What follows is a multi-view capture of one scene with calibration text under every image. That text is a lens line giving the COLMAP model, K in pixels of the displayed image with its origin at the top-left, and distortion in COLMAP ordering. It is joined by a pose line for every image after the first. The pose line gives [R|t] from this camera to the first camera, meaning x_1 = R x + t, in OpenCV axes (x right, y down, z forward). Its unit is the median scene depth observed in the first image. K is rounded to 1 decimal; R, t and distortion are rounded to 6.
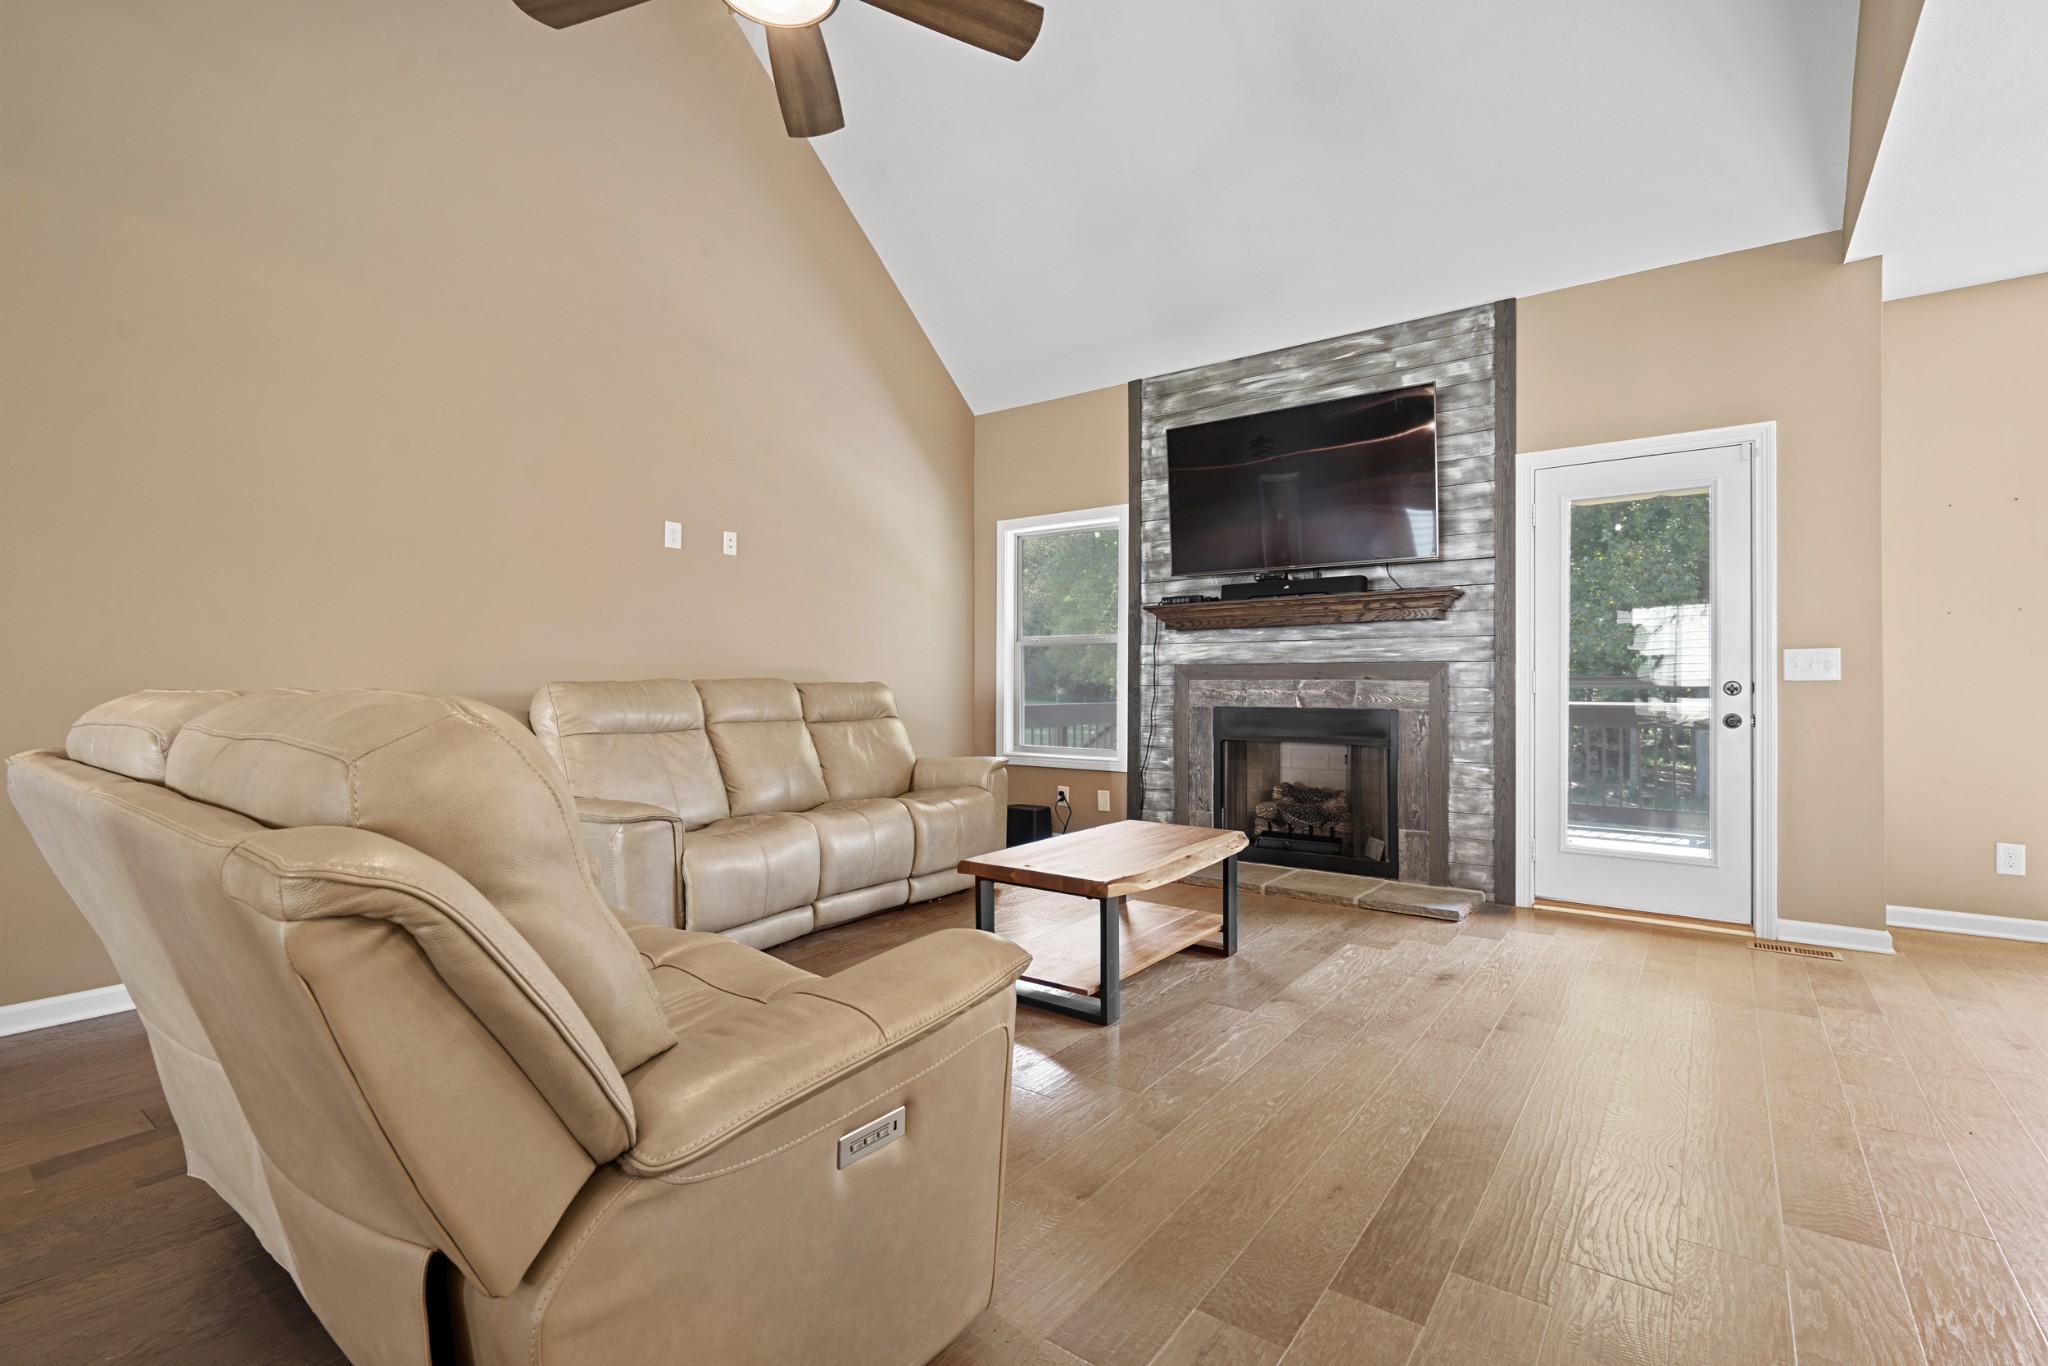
lens RADIAL K [[924.7, 0, 1028.7], [0, 924.7, 679.4], [0, 0, 1]] dist [-0.013536, 0.006257]
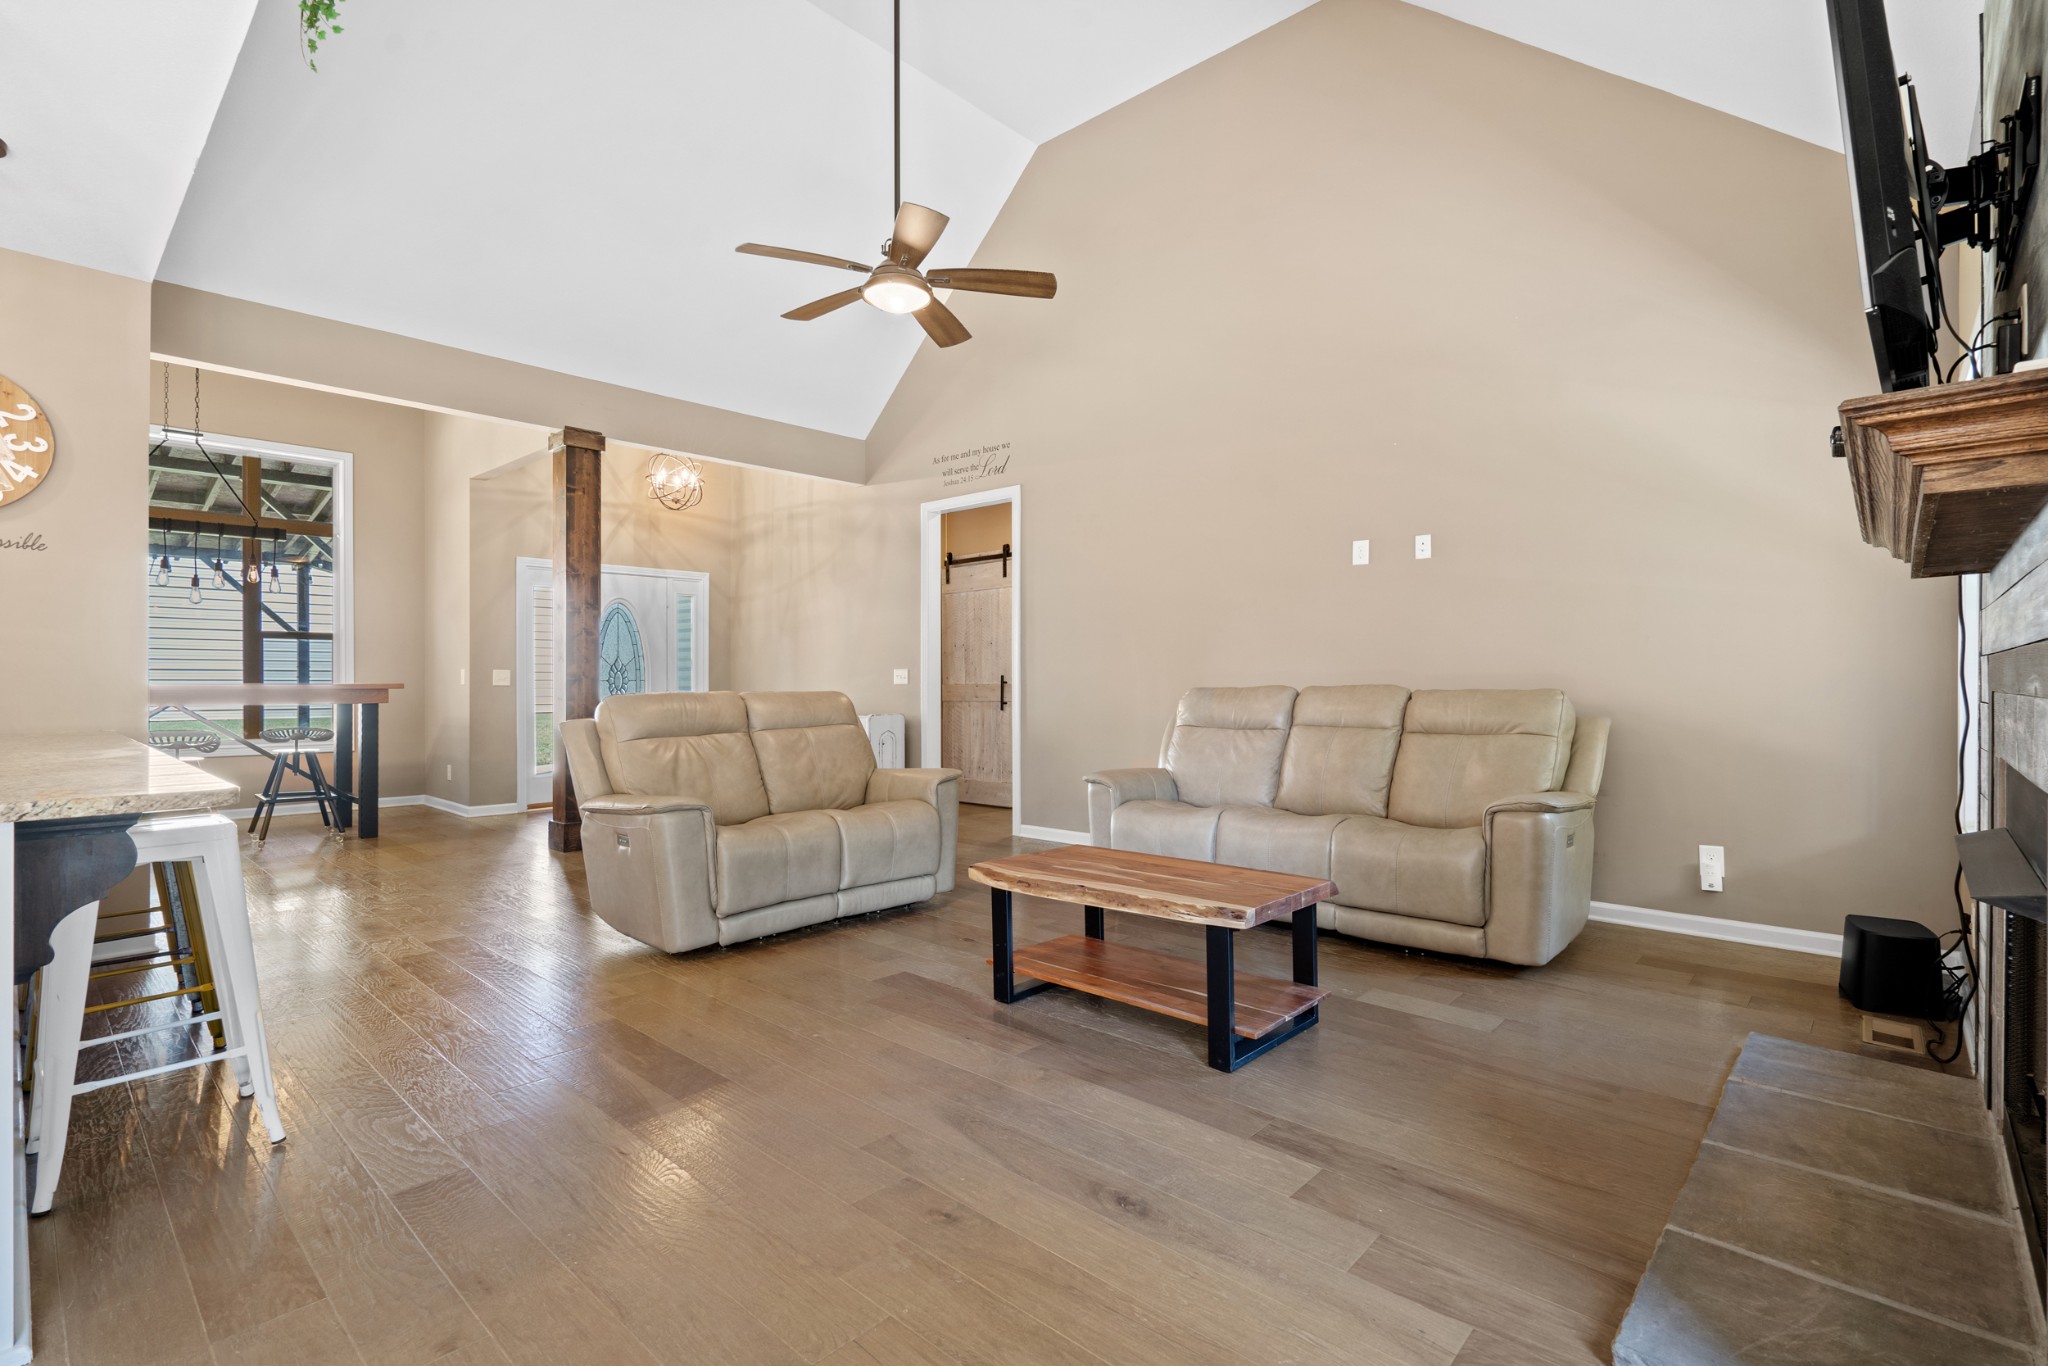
lens RADIAL K [[924.7, 0, 1028.7], [0, 924.7, 679.4], [0, 0, 1]] dist [-0.013536, 0.006257]
pose [[-0.088127, 0.005693, -0.996093, 0.706798], [0.005014, 0.999974, 0.005272, -0.013148], [0.996097, -0.004530, -0.088153, 0.668111]]
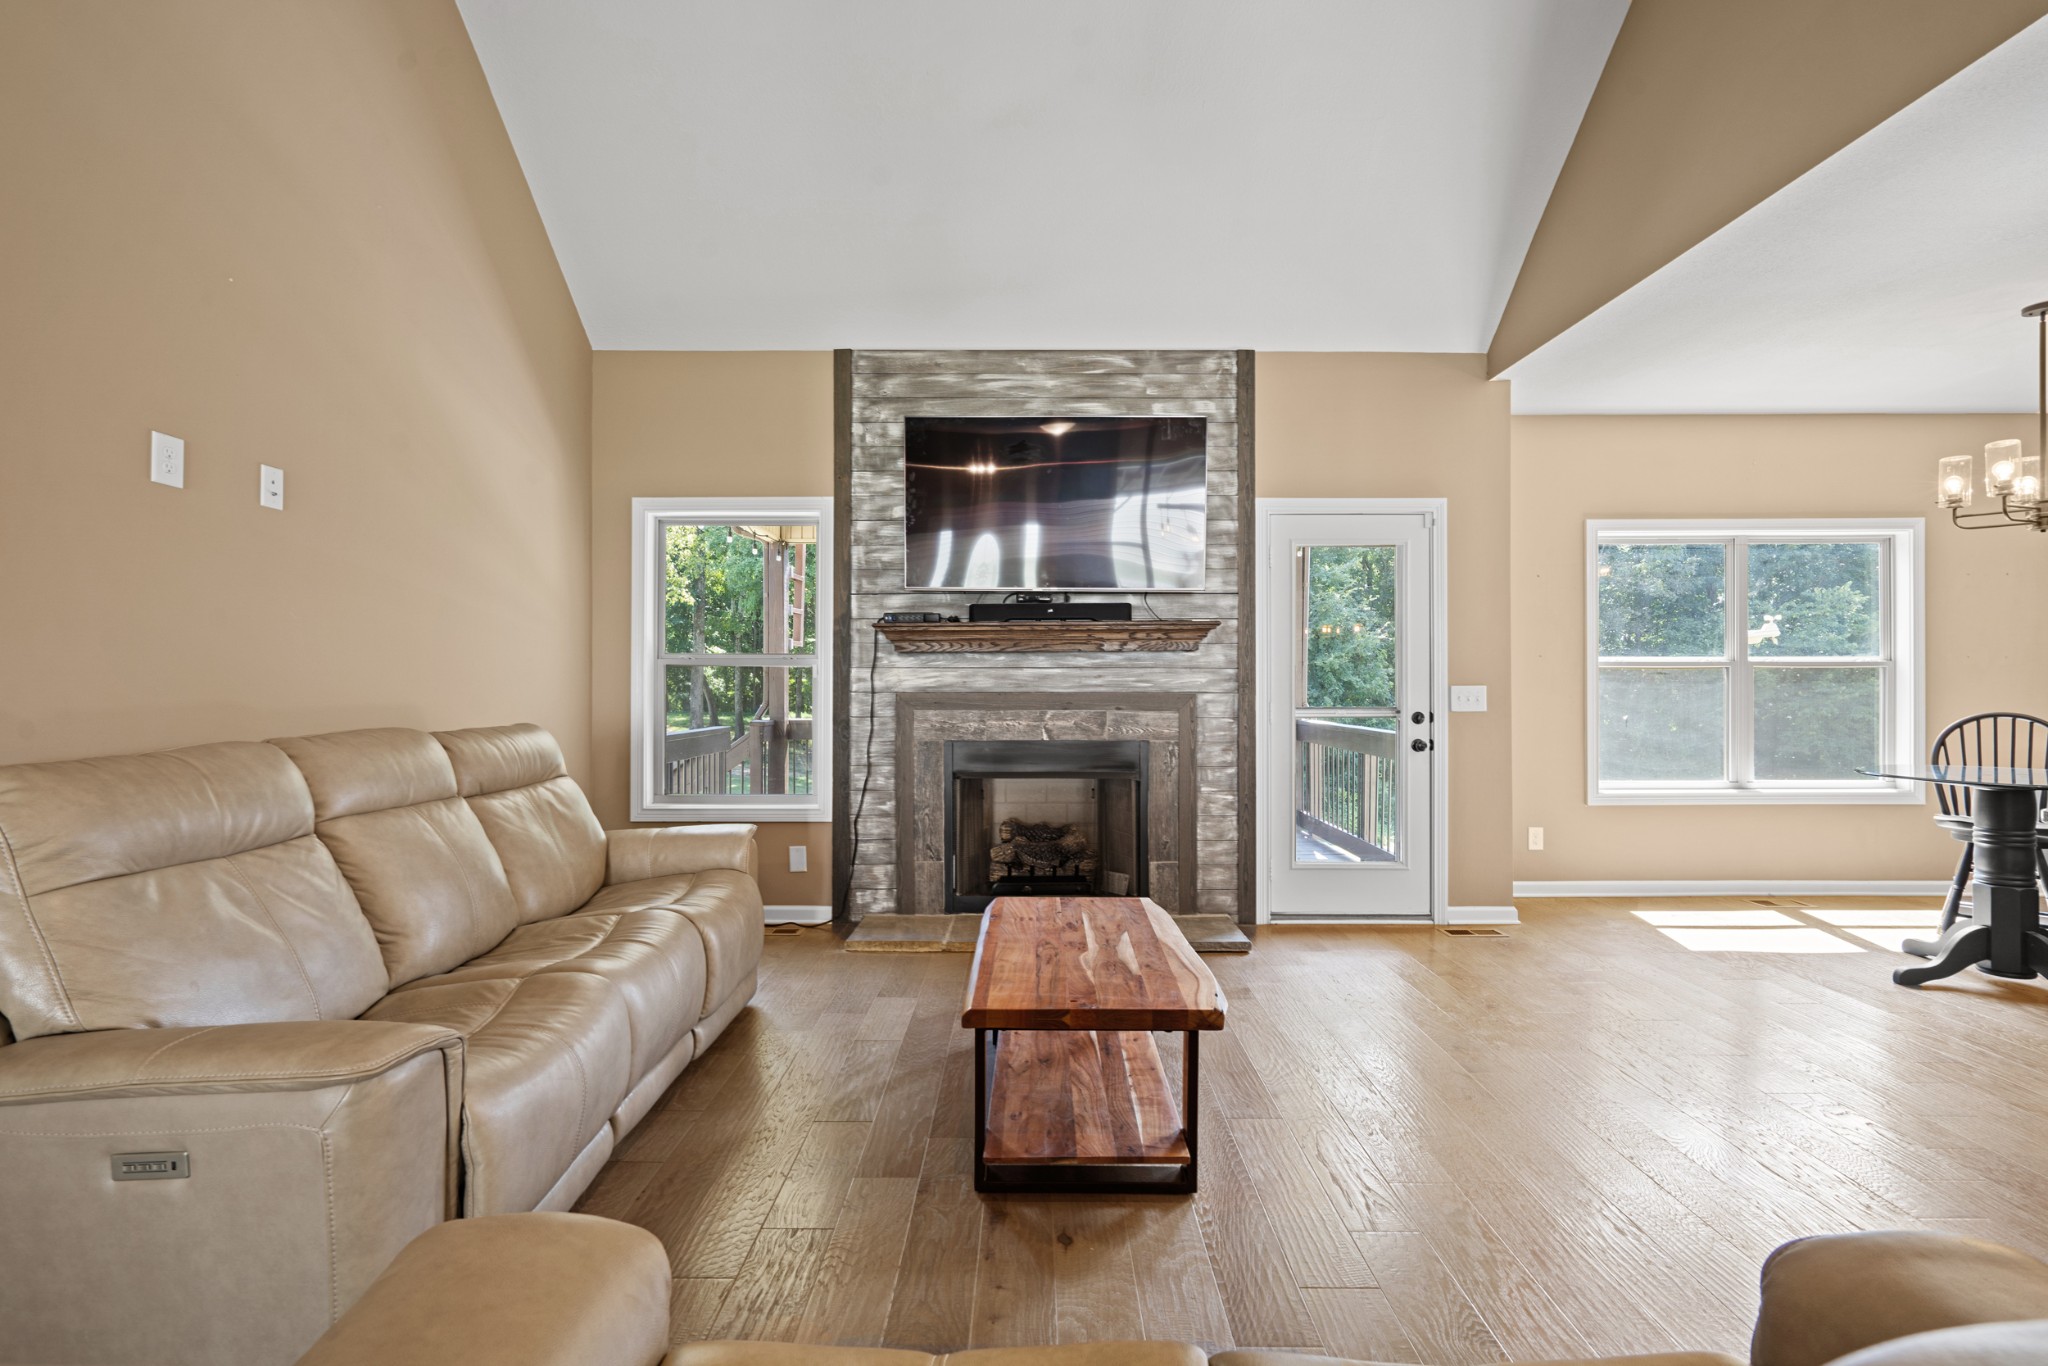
lens RADIAL K [[924.7, 0, 1028.7], [0, 924.7, 679.4], [0, 0, 1]] dist [-0.013536, 0.006257]
pose [[0.805837, 0.002972, 0.592130, -0.284849], [-0.001649, 0.999995, -0.002774, -0.029435], [-0.592136, 0.001259, 0.805837, 0.274872]]
